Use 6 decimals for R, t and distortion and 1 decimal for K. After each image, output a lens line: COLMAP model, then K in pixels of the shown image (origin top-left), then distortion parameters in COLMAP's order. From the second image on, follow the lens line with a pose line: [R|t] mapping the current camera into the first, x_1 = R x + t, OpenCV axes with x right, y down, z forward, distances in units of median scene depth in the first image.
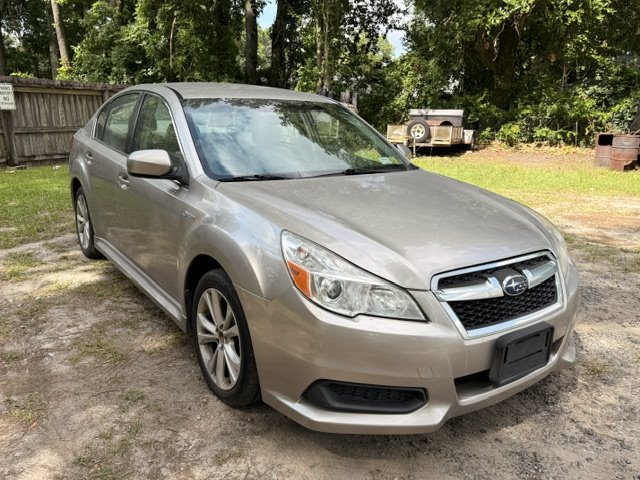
lens RADIAL K [[491.1, 0, 320.2], [0, 491.1, 225.0], [0, 0, 1]] dist [0.044621, -0.059893]
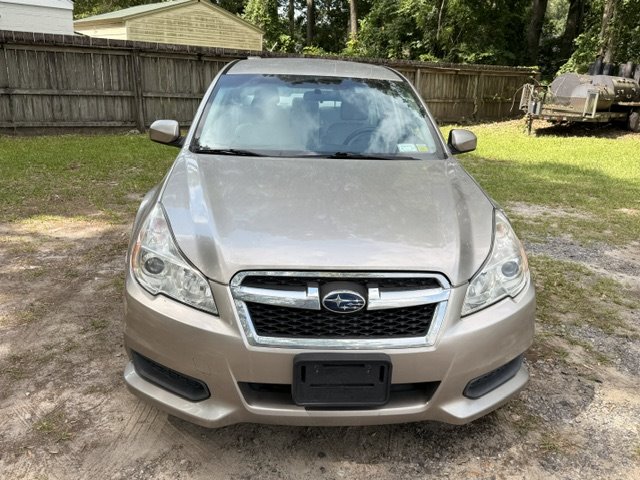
lens RADIAL K [[484.2, 0, 342.1], [0, 484.2, 237.5], [0, 0, 1]] dist [0.123868, -0.149343]
pose [[0.877941, 0.166879, -0.448744, 0.534971], [-0.132731, 0.985385, 0.106765, -0.056312], [0.460002, -0.034171, 0.887260, 0.176643]]
